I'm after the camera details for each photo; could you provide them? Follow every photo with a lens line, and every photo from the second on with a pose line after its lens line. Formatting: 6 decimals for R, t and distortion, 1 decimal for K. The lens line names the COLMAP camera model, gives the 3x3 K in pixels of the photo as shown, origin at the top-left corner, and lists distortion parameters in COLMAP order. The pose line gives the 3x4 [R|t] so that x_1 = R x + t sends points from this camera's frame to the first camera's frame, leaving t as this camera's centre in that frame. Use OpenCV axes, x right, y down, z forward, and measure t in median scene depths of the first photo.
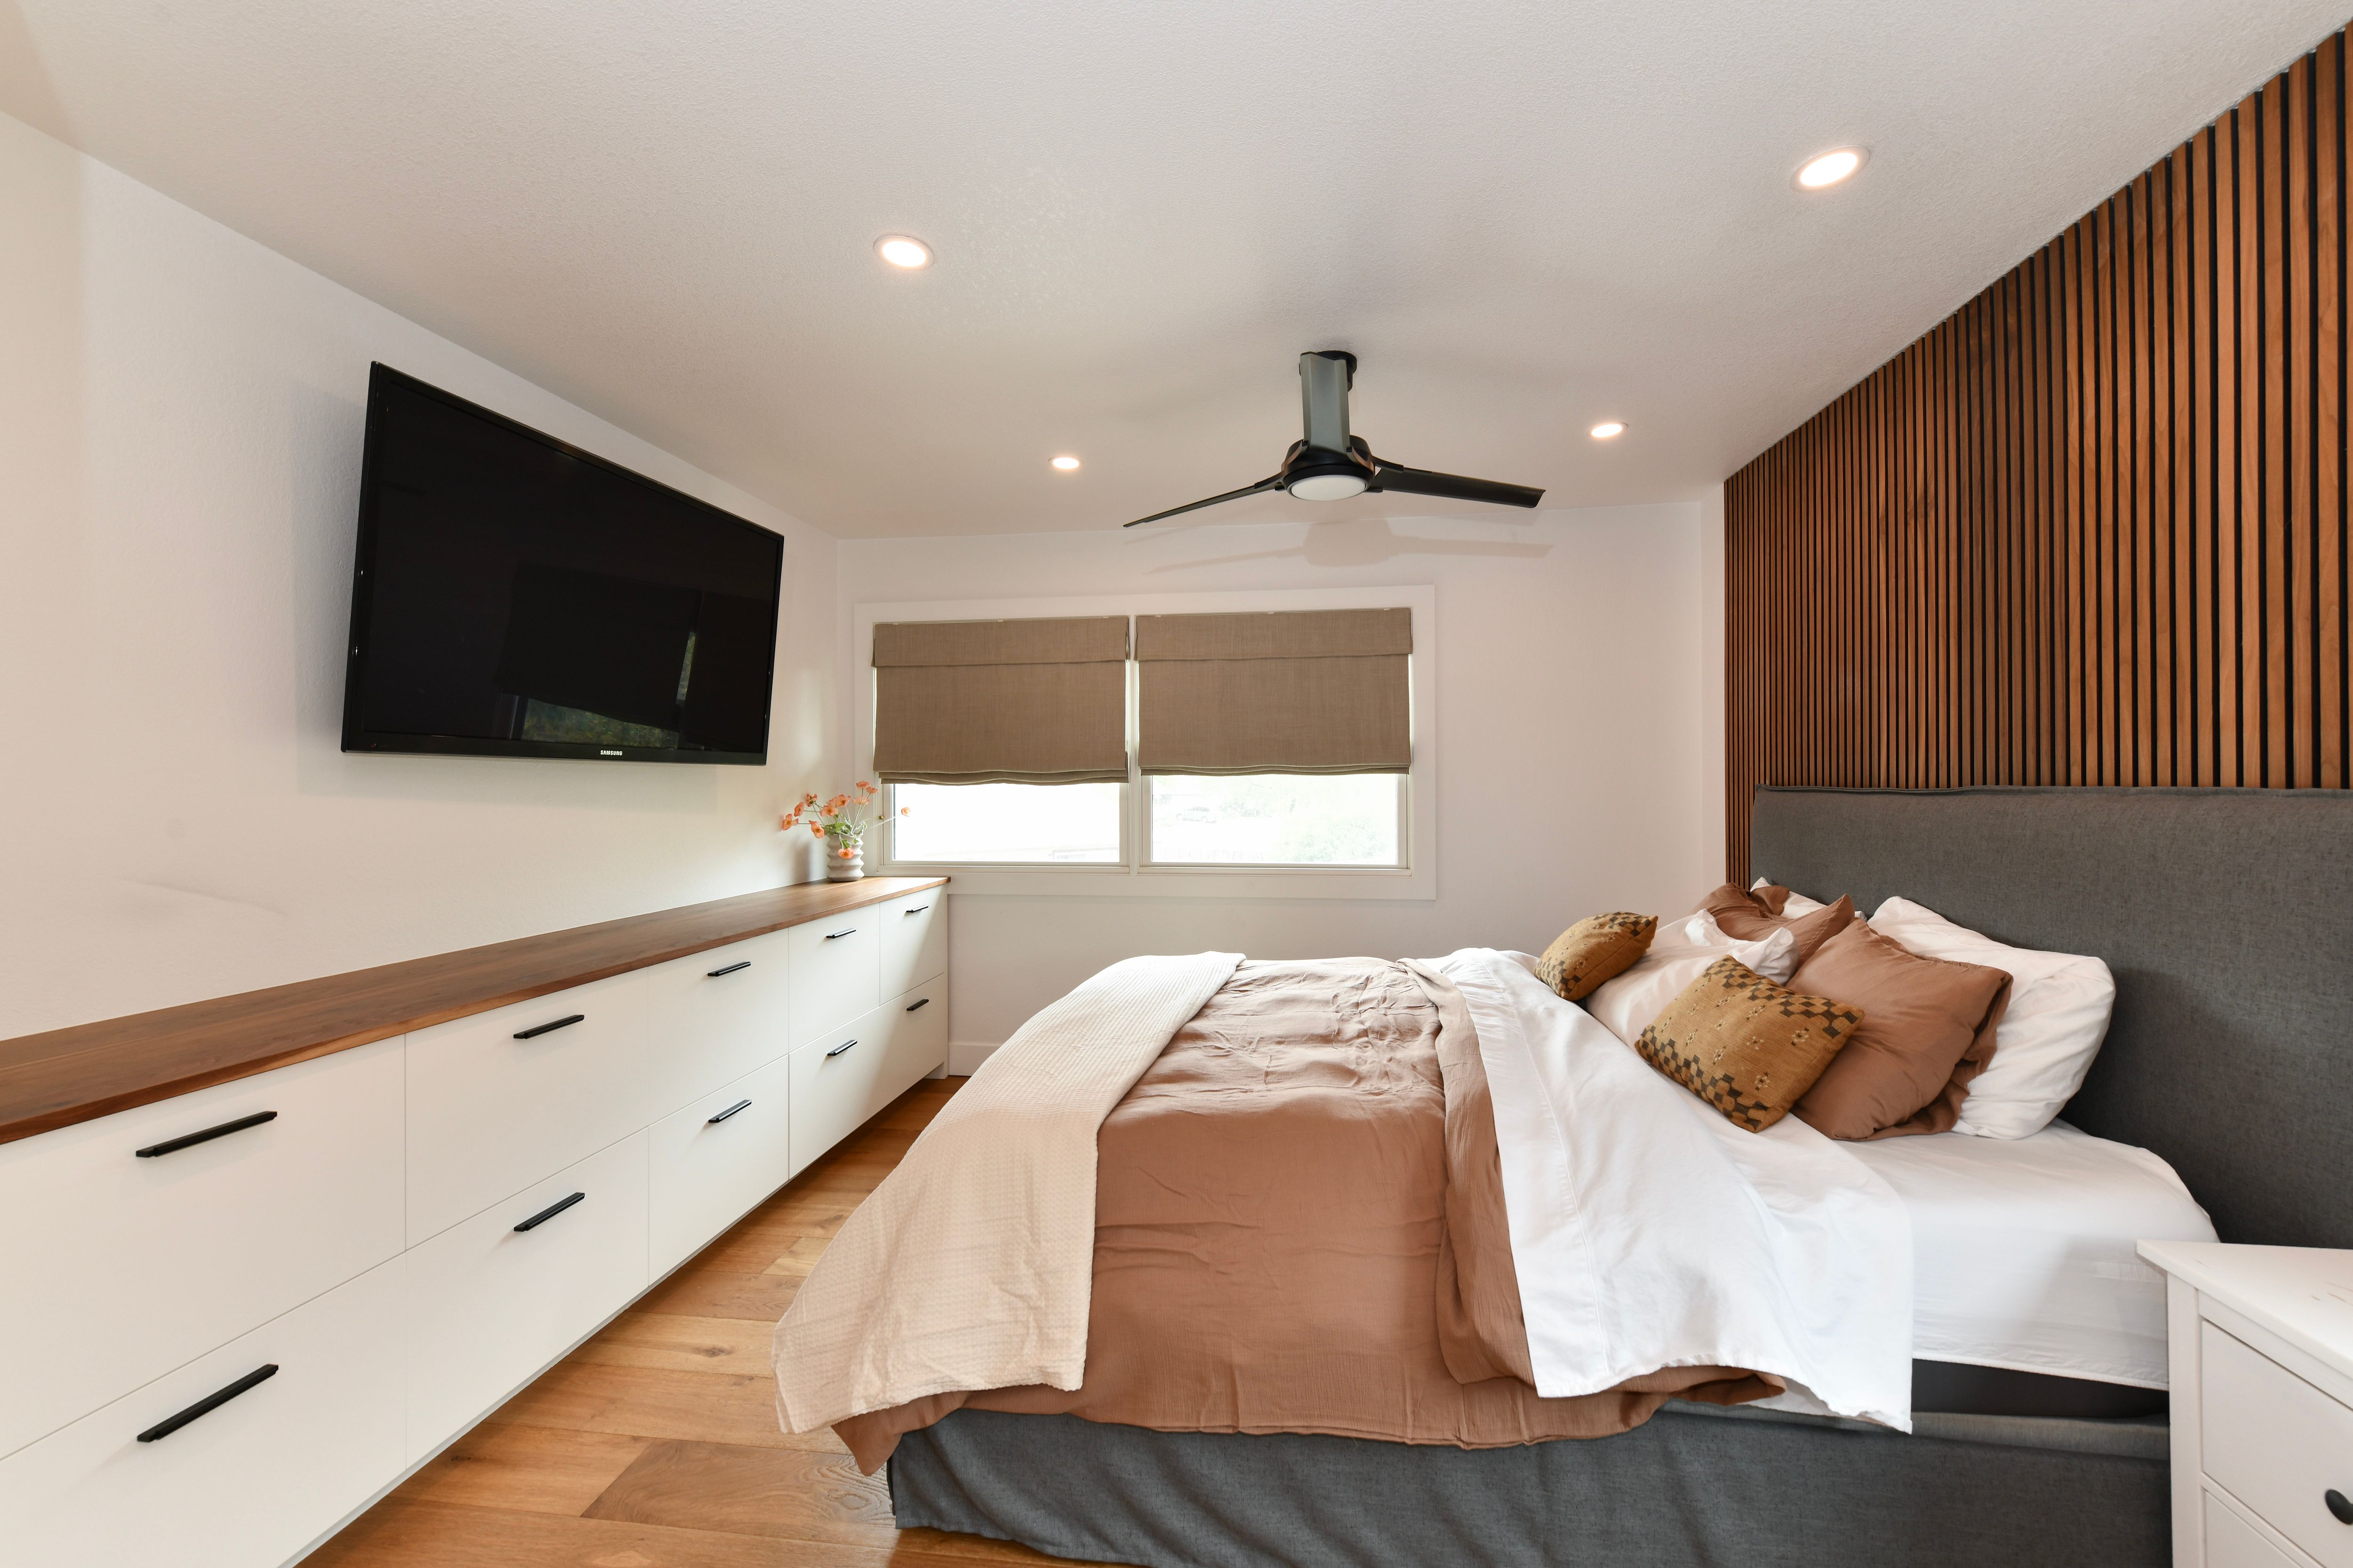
lens RADIAL K [[956.0, 0, 1182.5], [0, 956.0, 777.0], [0, 0, 1]] dist [0.004304, -0.000743]
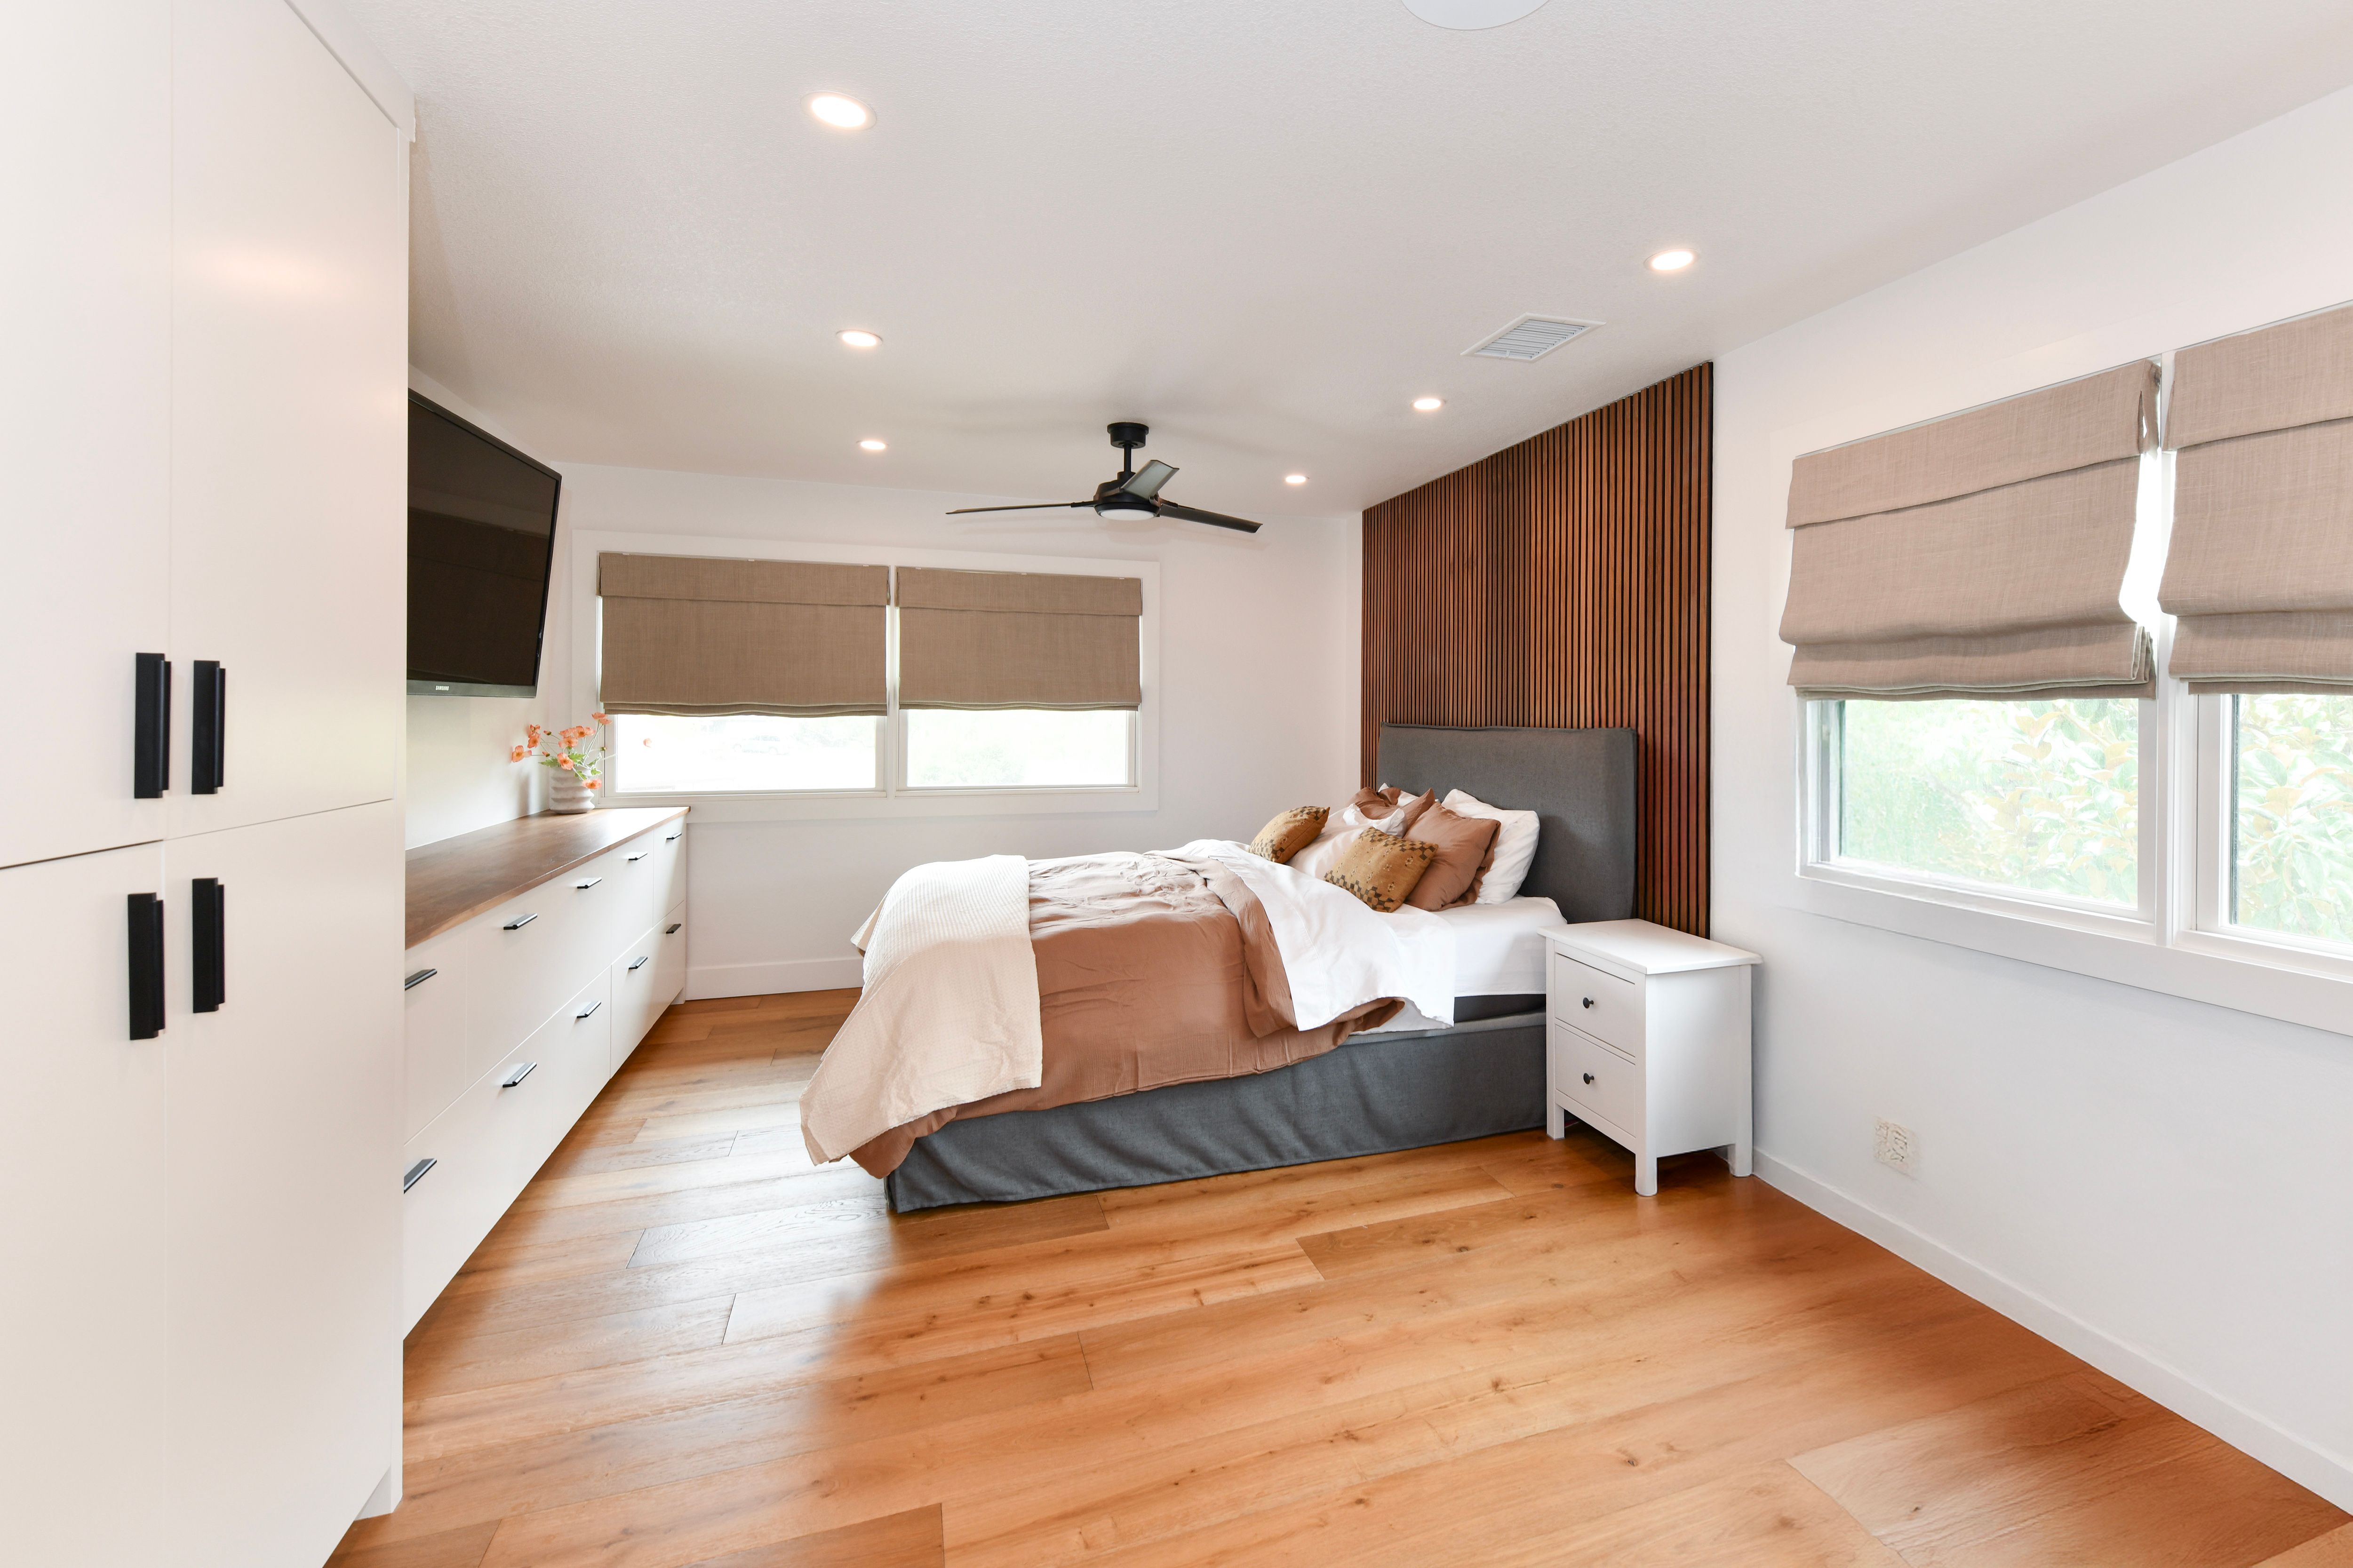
lens RADIAL K [[956.0, 0, 1200.6], [0, 956.0, 717.9], [0, 0, 1]] dist [0.004304, -0.000743]
pose [[0.932548, 0.005869, 0.360998, -0.334643], [-0.010109, 0.999900, 0.009858, -0.017975], [-0.360904, -0.012842, 0.932514, -0.481394]]
